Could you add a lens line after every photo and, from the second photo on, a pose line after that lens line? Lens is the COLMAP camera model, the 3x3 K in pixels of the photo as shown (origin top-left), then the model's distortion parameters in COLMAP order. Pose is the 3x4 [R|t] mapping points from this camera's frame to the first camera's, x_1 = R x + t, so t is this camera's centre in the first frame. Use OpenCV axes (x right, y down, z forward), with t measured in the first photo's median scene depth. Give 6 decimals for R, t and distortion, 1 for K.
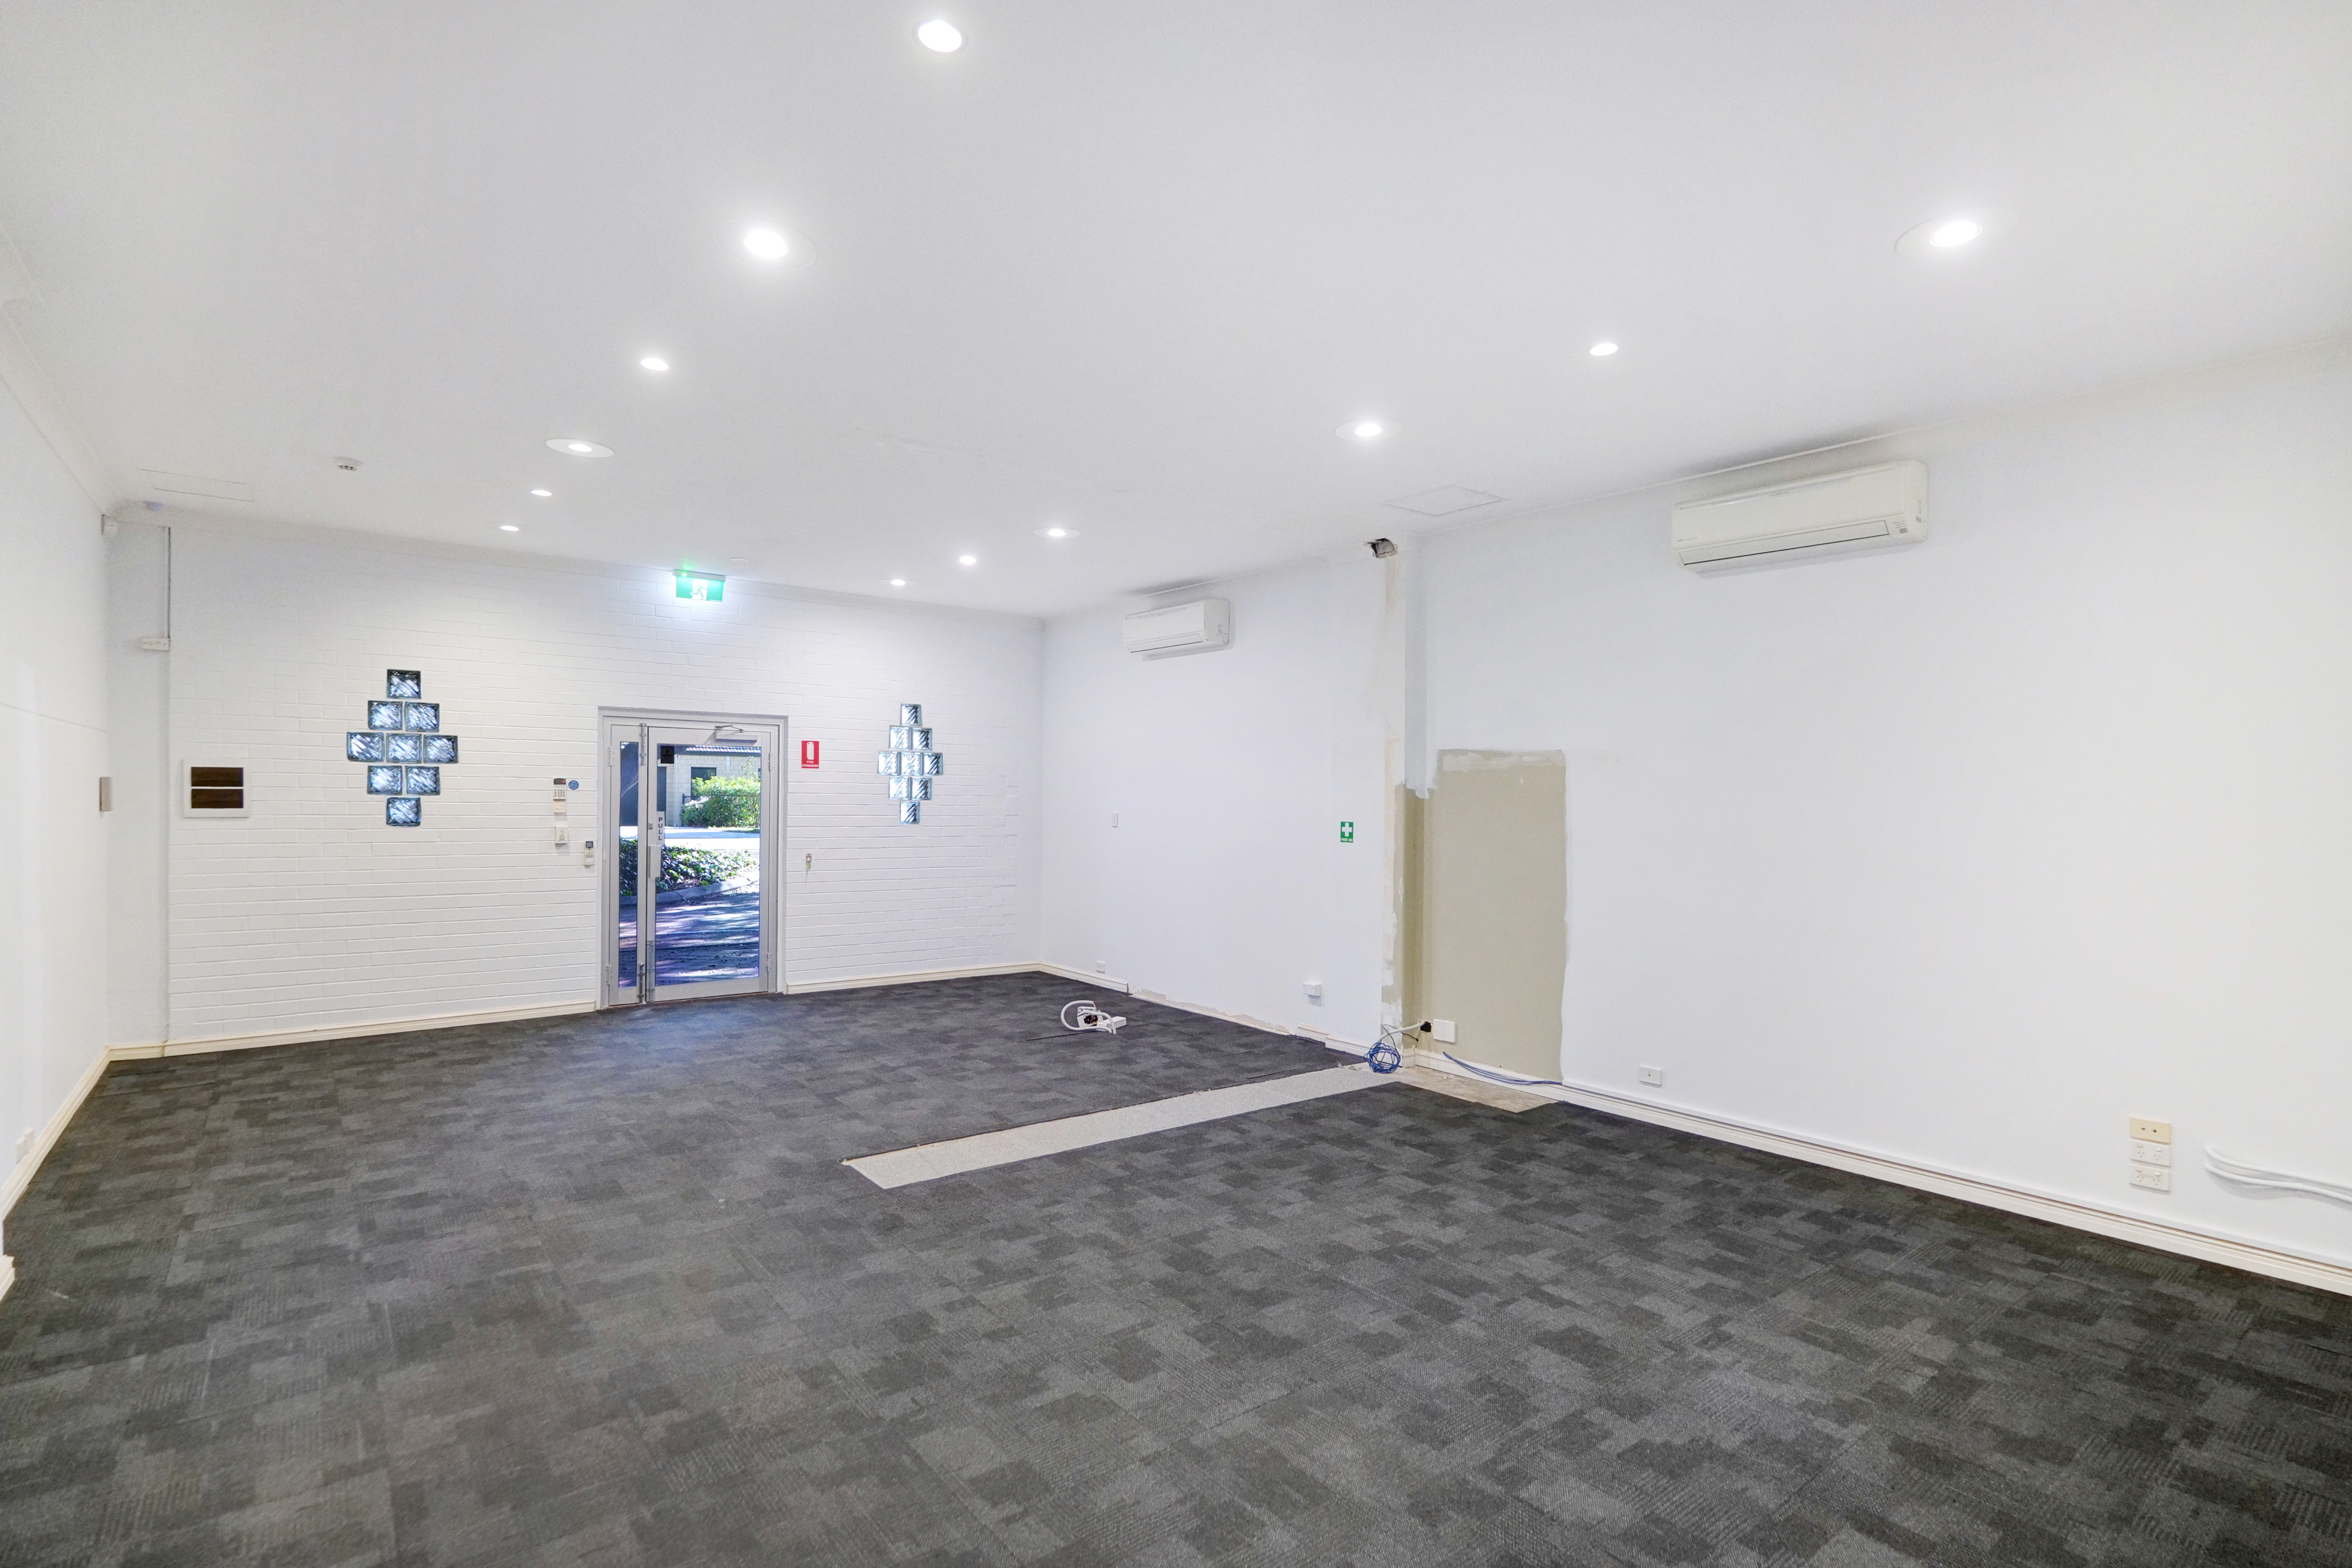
lens RADIAL K [[1135.5, 0, 1175.8], [0, 1135.5, 807.4], [0, 0, 1]] dist [-0.006844, 0.001197]
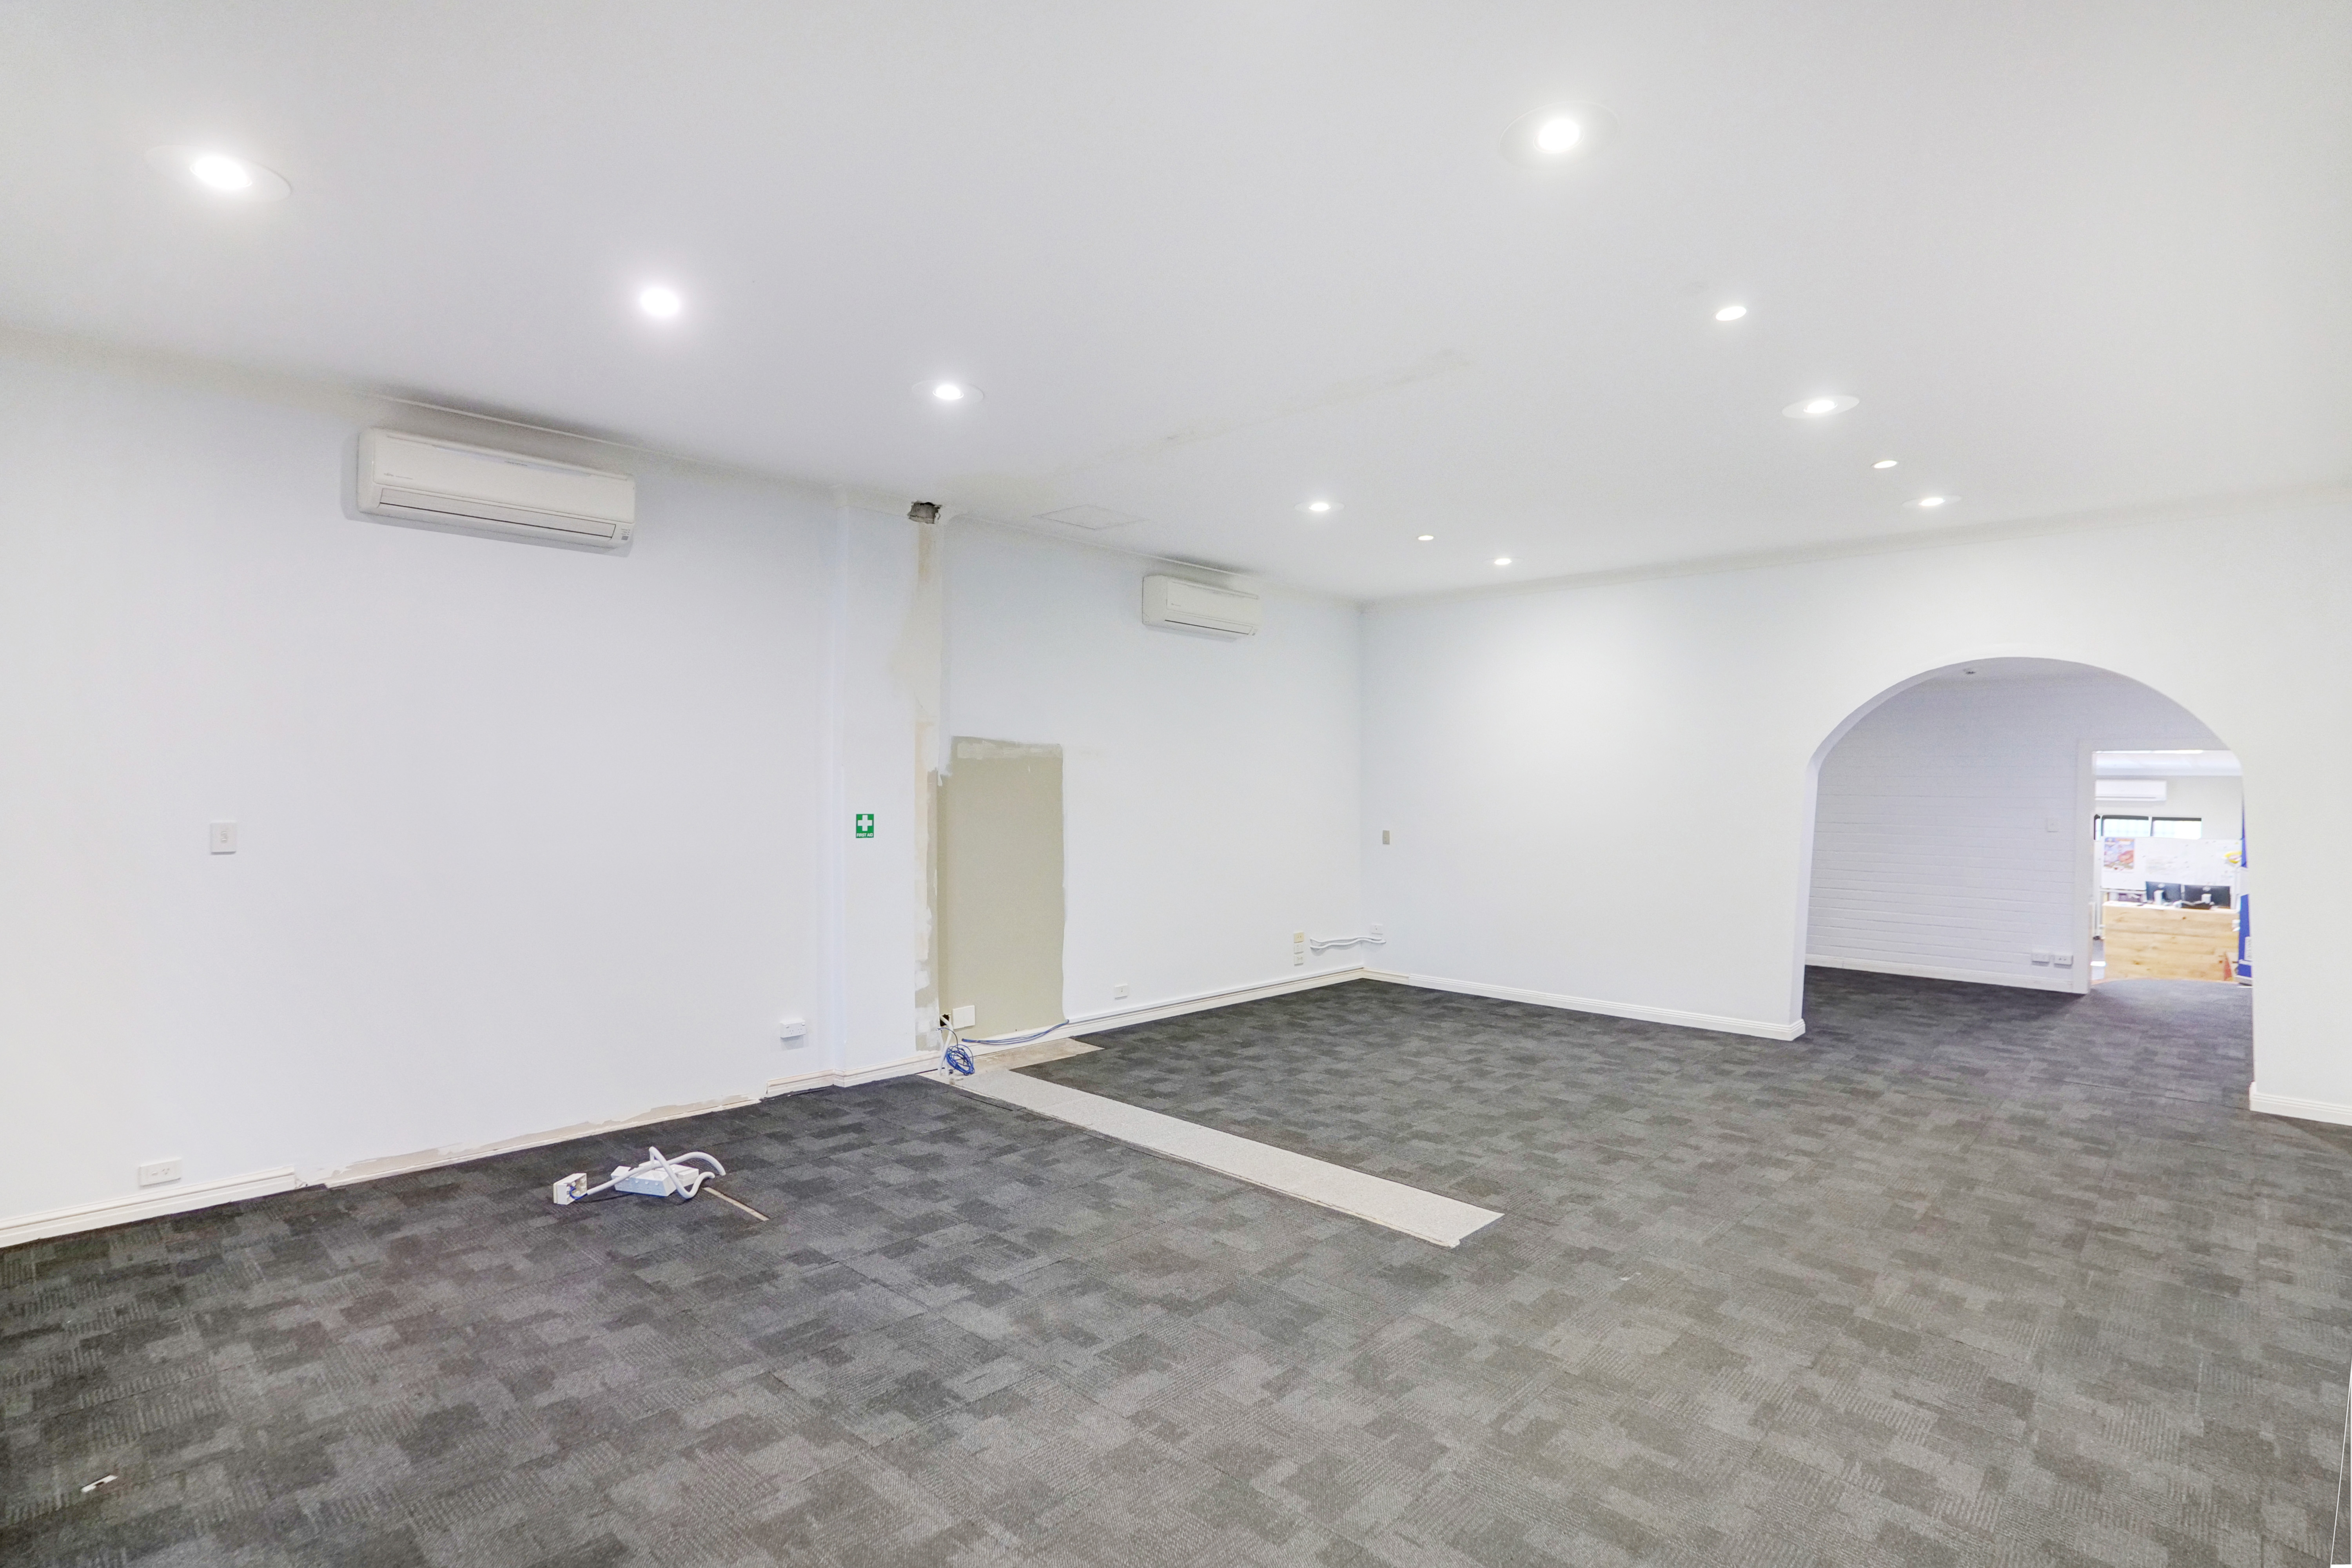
lens RADIAL K [[1135.5, 0, 1175.8], [0, 1135.5, 807.4], [0, 0, 1]] dist [-0.006844, 0.001197]
pose [[-0.146299, -0.033162, 0.988684, -0.803557], [-0.002402, 0.999447, 0.033168, -0.023123], [-0.989238, 0.002477, -0.146298, 0.993829]]
